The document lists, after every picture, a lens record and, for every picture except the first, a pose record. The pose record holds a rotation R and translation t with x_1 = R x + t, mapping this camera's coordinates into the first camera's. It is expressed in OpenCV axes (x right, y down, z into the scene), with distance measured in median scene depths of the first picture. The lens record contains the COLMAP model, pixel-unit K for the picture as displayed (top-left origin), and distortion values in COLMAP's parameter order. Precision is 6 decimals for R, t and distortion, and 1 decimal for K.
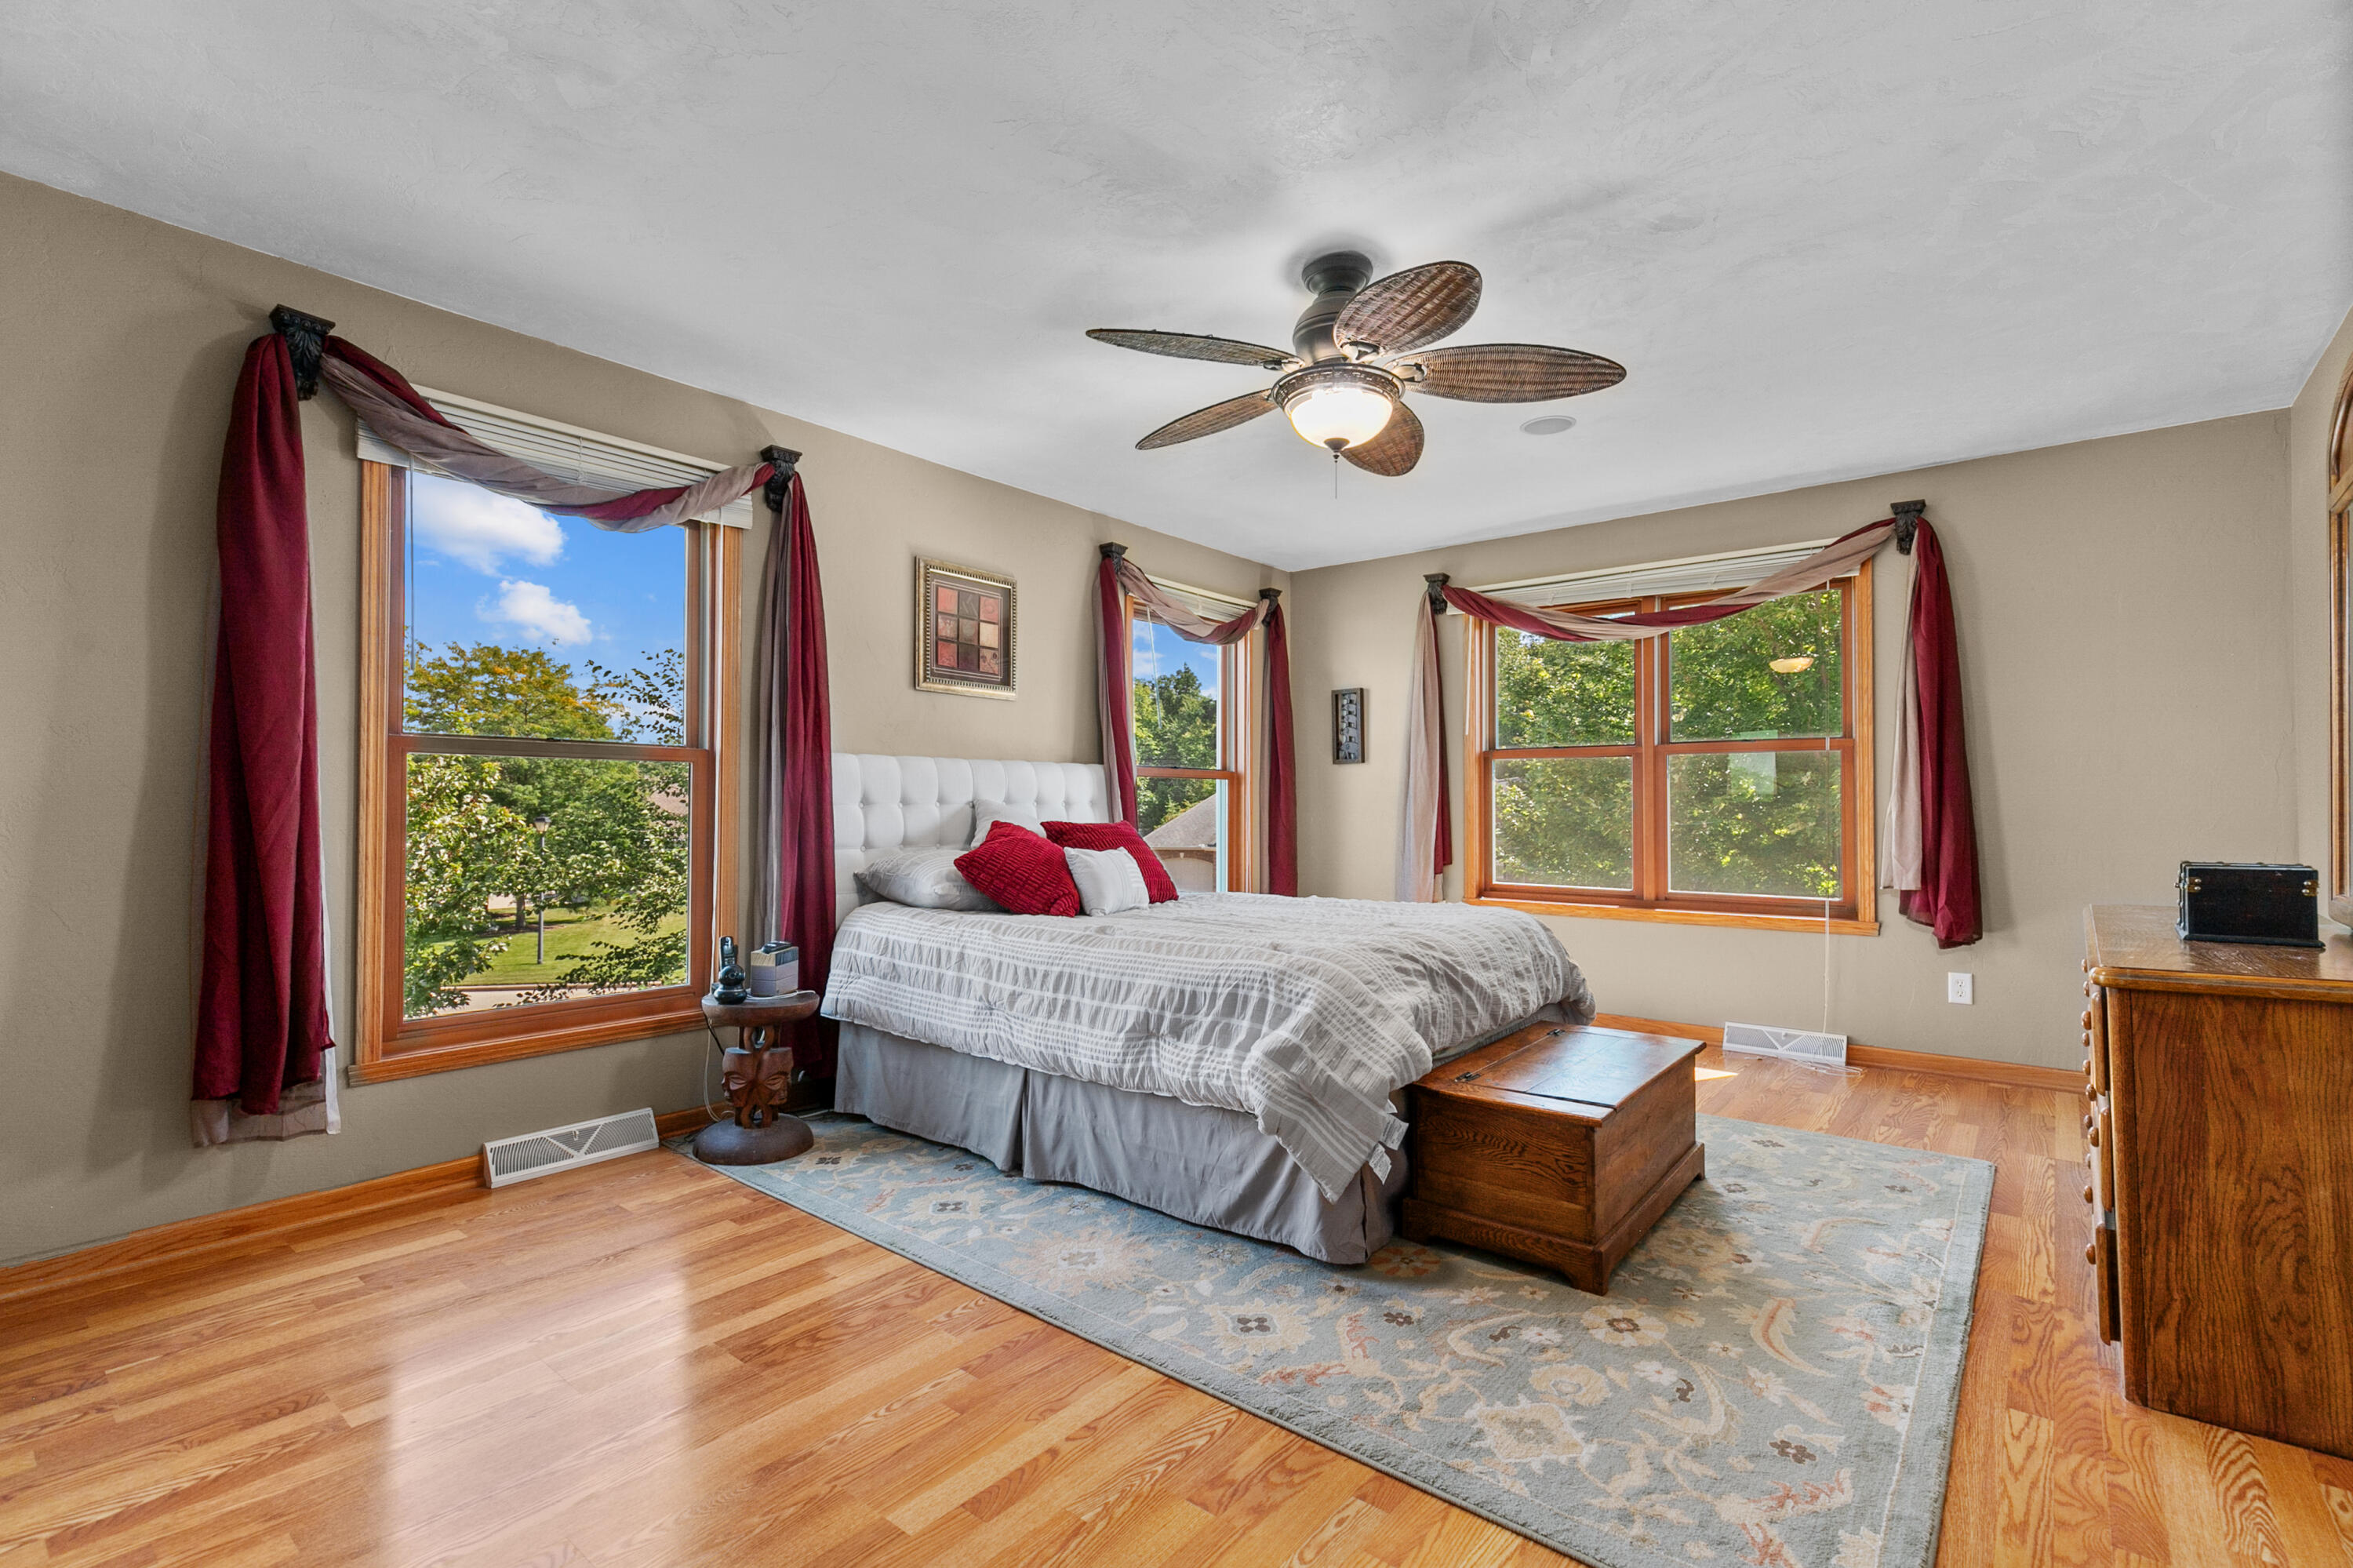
lens RADIAL K [[1075.1, 0, 1188.9], [0, 1075.1, 784.6], [0, 0, 1]] dist [0.008711, 0.000091]
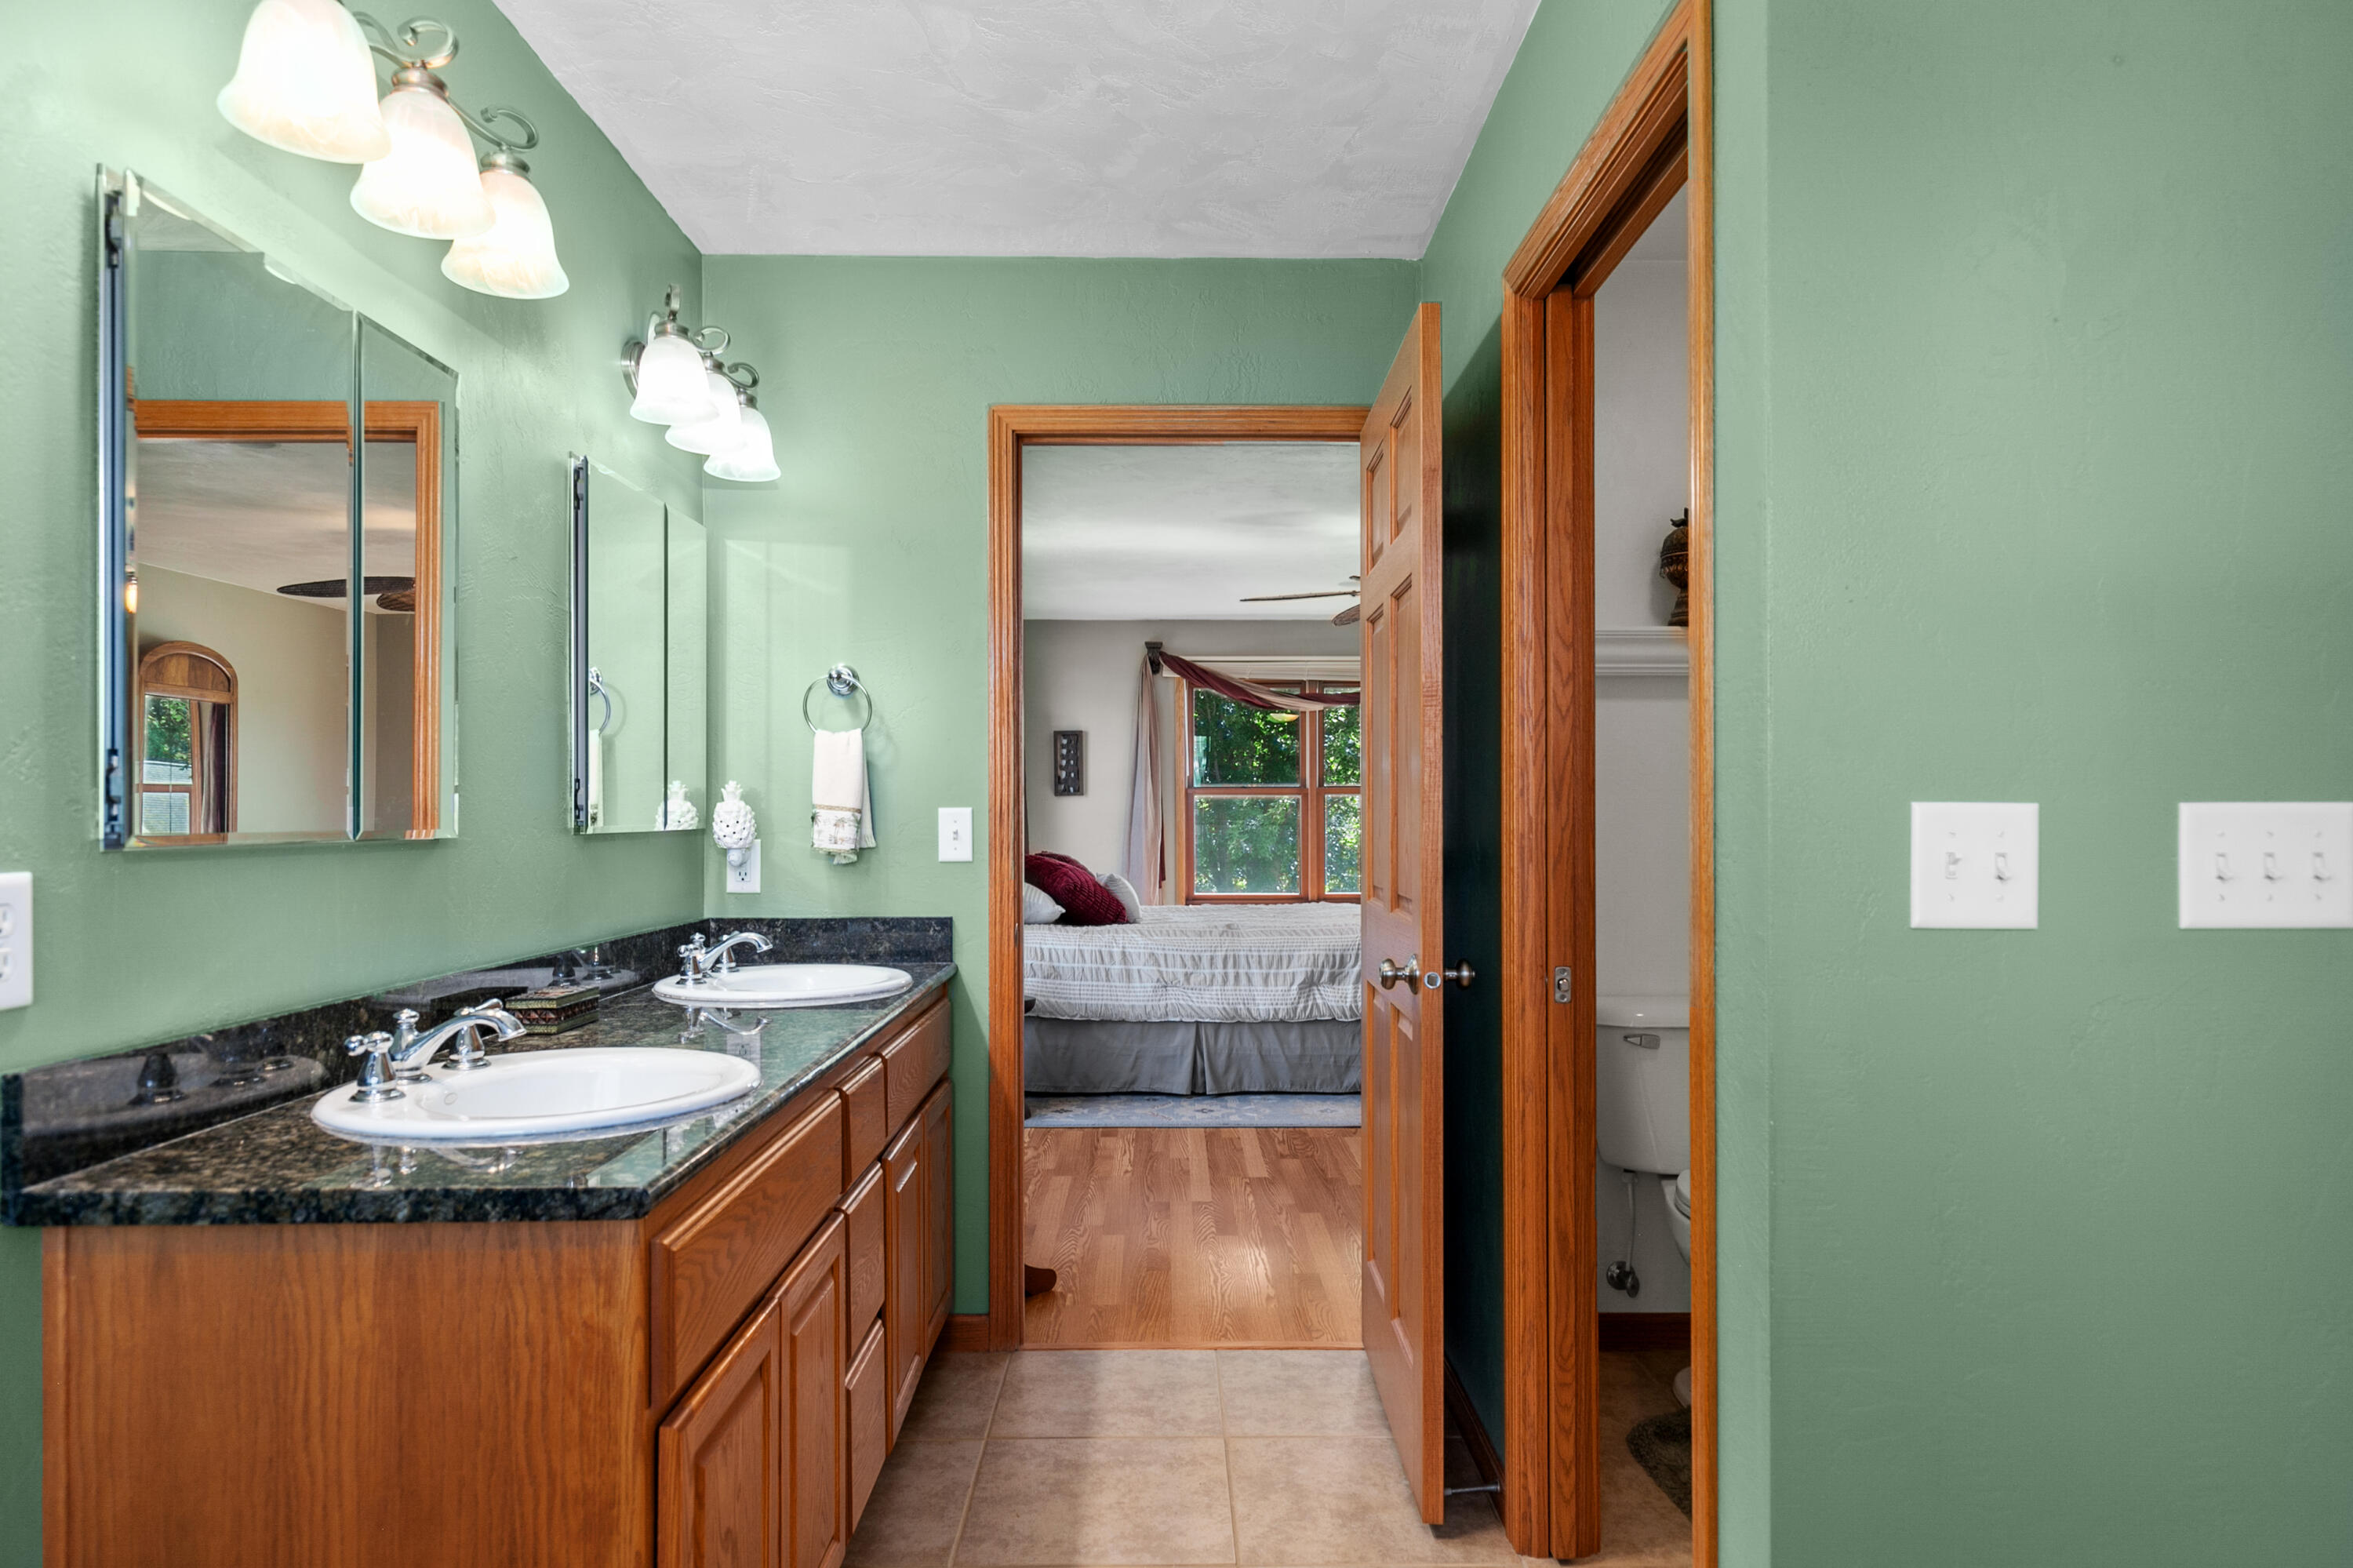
lens RADIAL K [[1425.5, 0, 1174.3], [0, 1425.5, 796.4], [0, 0, 1]] dist [-0.001056, -0.000005]
pose [[0.771765, 0.002356, 0.635903, -1.505430], [-0.009514, 0.999924, 0.007843, -0.064717], [-0.635836, -0.012103, 0.771729, -0.508991]]
